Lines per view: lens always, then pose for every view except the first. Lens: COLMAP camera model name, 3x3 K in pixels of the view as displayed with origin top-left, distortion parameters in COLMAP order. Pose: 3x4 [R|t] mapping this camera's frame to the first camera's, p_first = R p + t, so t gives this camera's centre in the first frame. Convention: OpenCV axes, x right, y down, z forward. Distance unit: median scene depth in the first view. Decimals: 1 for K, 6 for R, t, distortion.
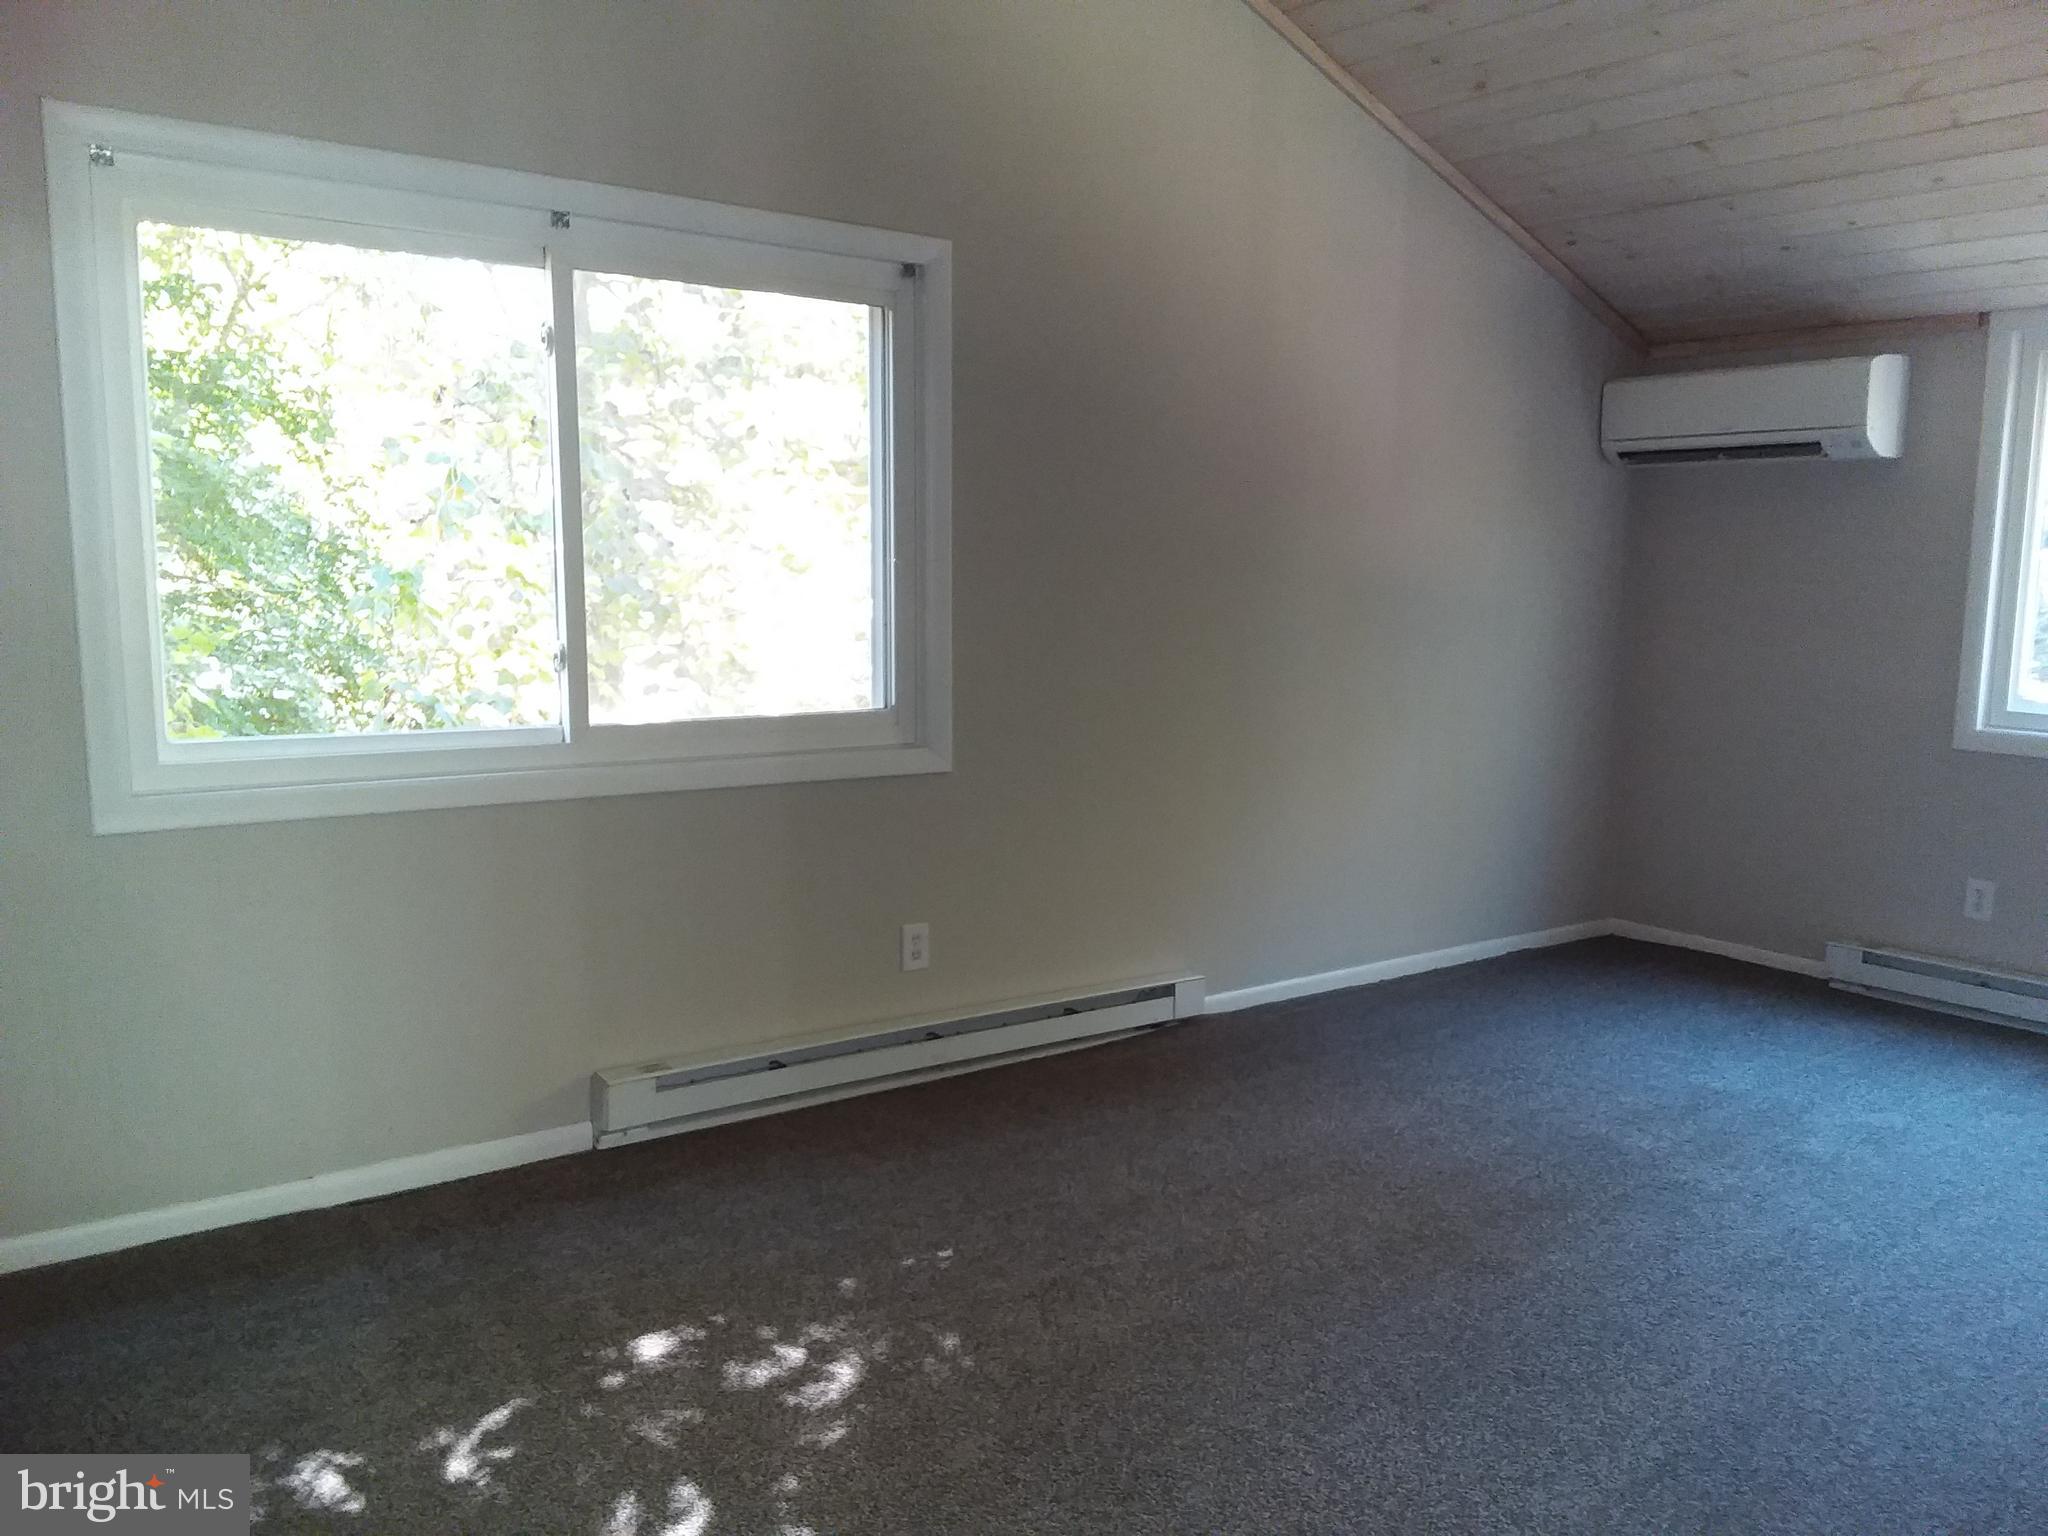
lens RADIAL K [[1647.7, 0, 1025.4], [0, 1647.7, 794.9], [0, 0, 1]] dist [0.132452, -0.224599]
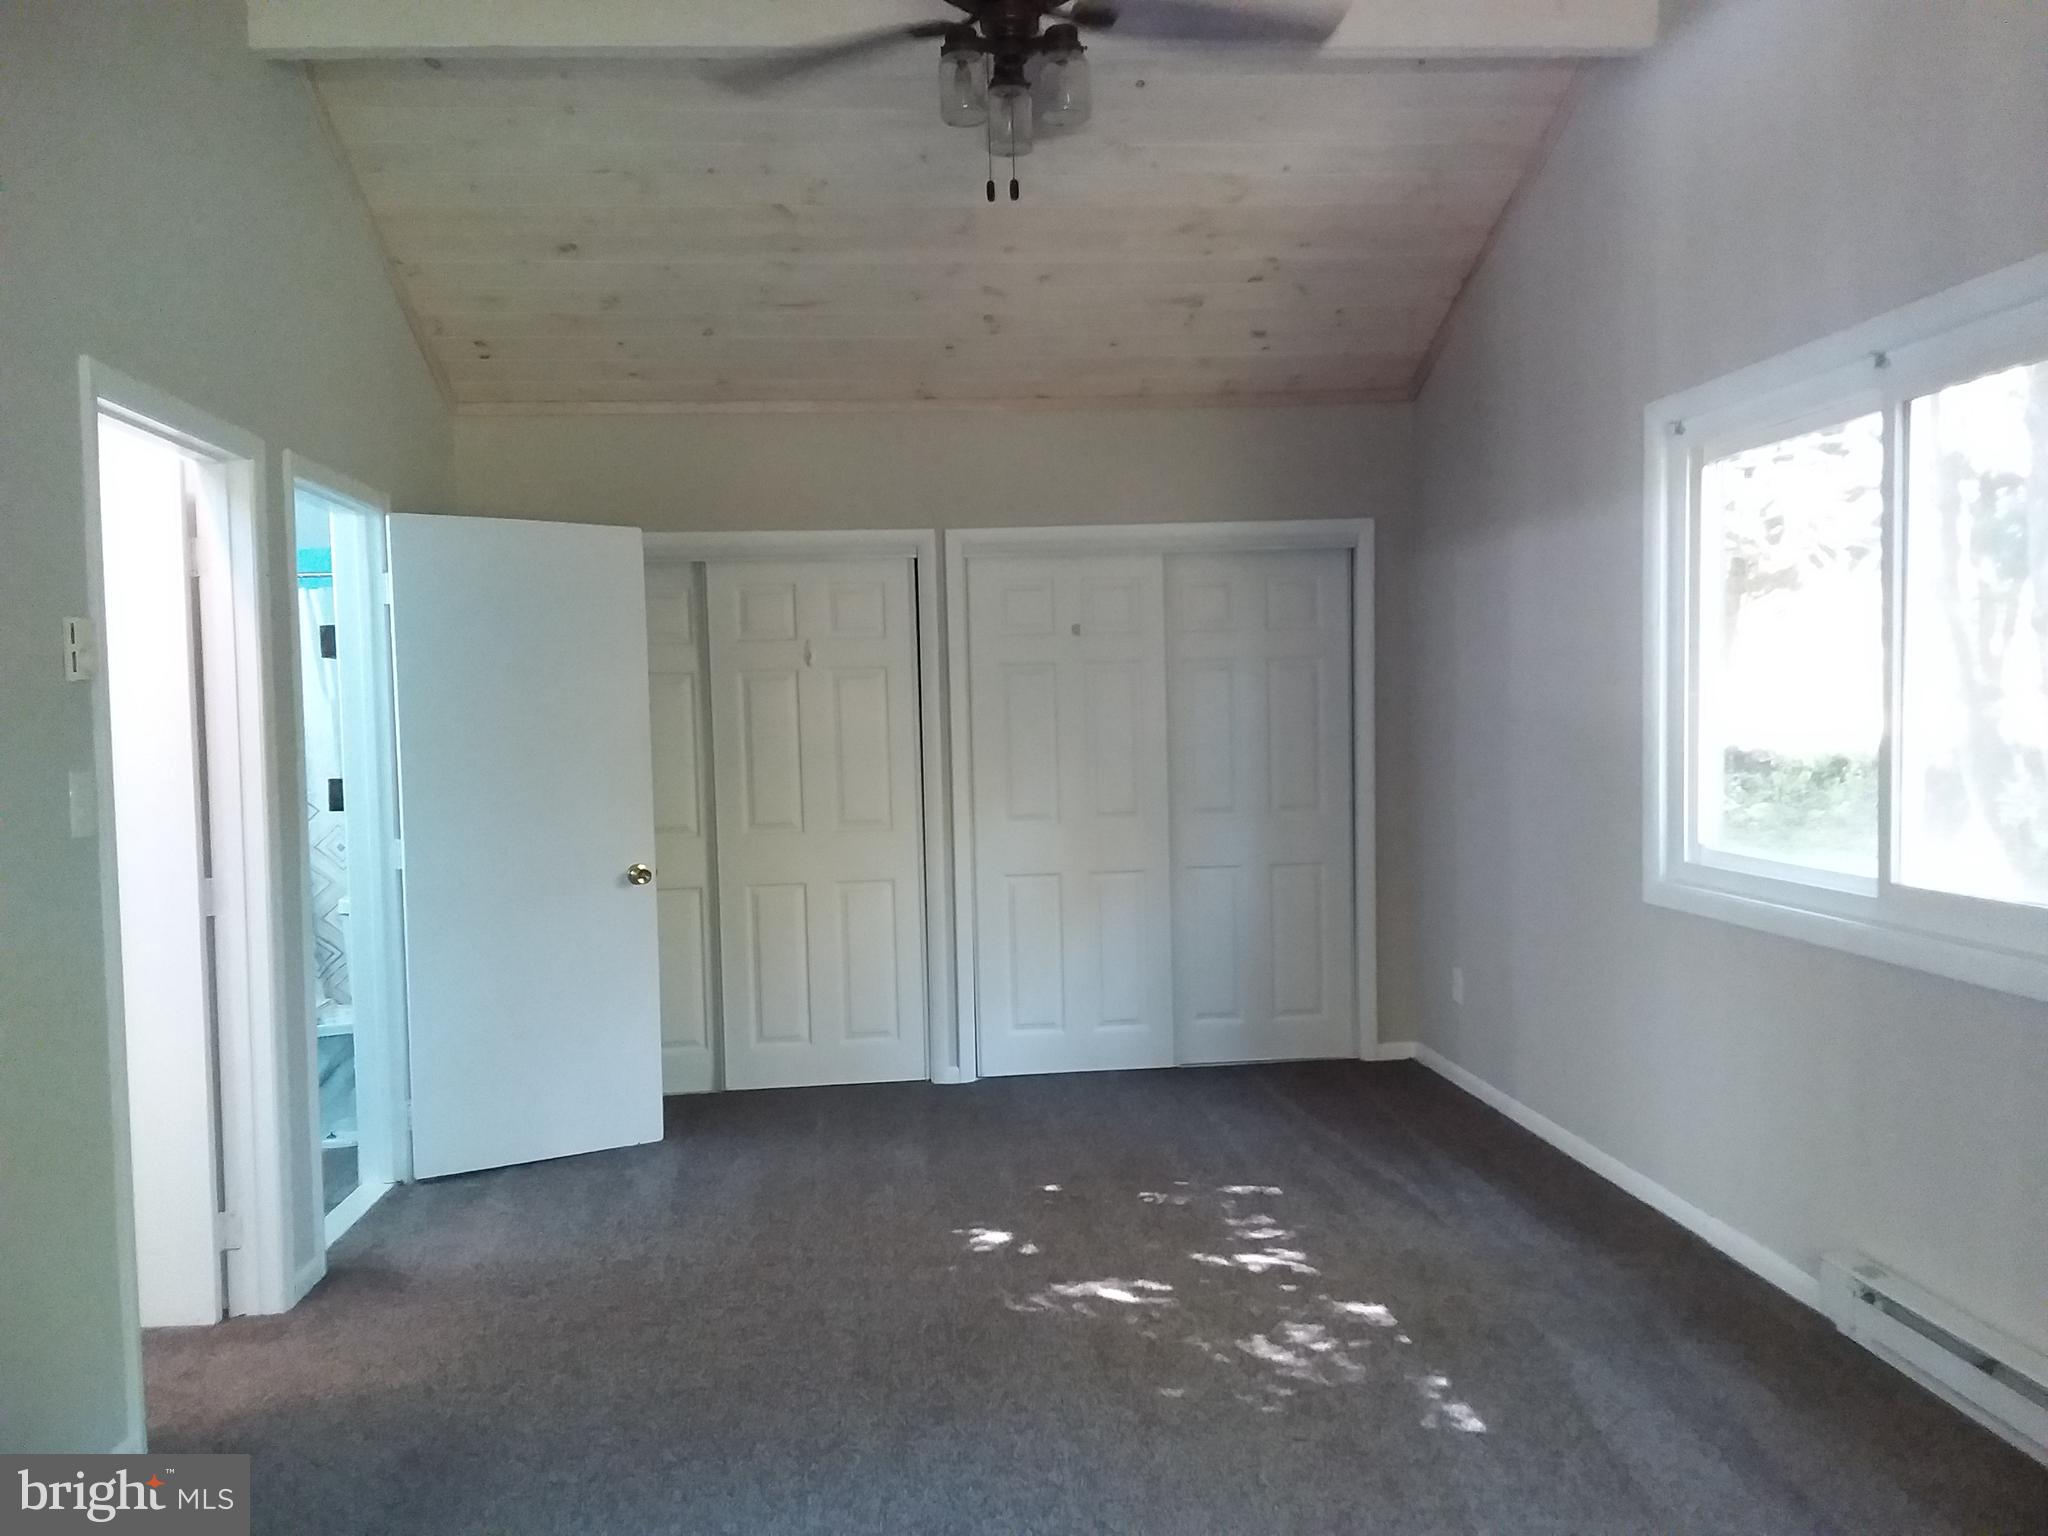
lens RADIAL K [[1647.7, 0, 1025.4], [0, 1647.7, 794.9], [0, 0, 1]] dist [0.132452, -0.224599]
pose [[-0.517812, 0.048839, -0.854099, 0.927568], [-0.097878, 0.988431, 0.115860, -0.179119], [0.849877, 0.143592, -0.507041, 1.251606]]
